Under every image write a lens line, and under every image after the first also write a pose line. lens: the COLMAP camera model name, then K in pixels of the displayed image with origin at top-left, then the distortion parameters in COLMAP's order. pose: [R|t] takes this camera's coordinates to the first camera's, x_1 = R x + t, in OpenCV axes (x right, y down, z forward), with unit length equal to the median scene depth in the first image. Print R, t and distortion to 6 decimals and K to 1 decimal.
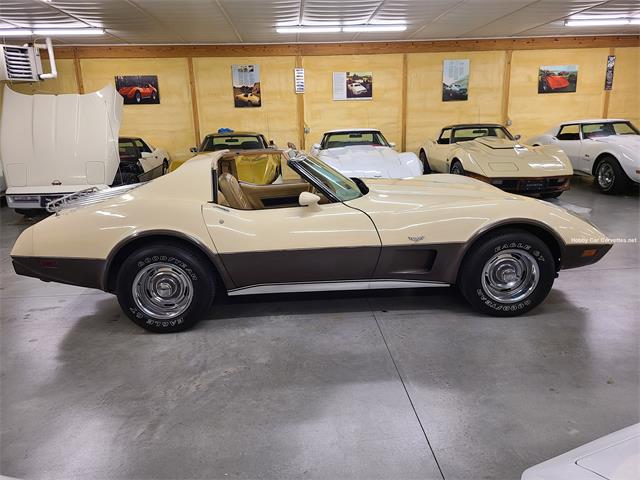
lens RADIAL K [[483.1, 0, 320.3], [0, 483.1, 238.4], [0, 0, 1]] dist [0.080034, -0.057984]
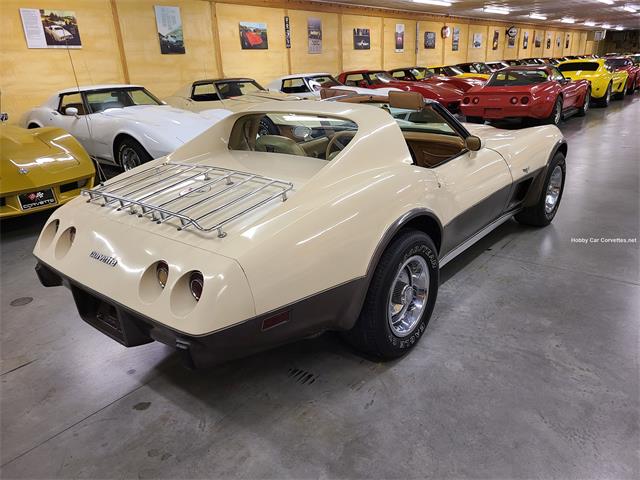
lens RADIAL K [[483.1, 0, 325.8], [0, 483.1, 243.0], [0, 0, 1]] dist [0.080034, -0.057984]
pose [[0.663745, -0.257588, 0.702205, -0.410744], [0.206346, 0.965456, 0.159111, -0.047316], [-0.718933, 0.039288, 0.693968, 0.280538]]
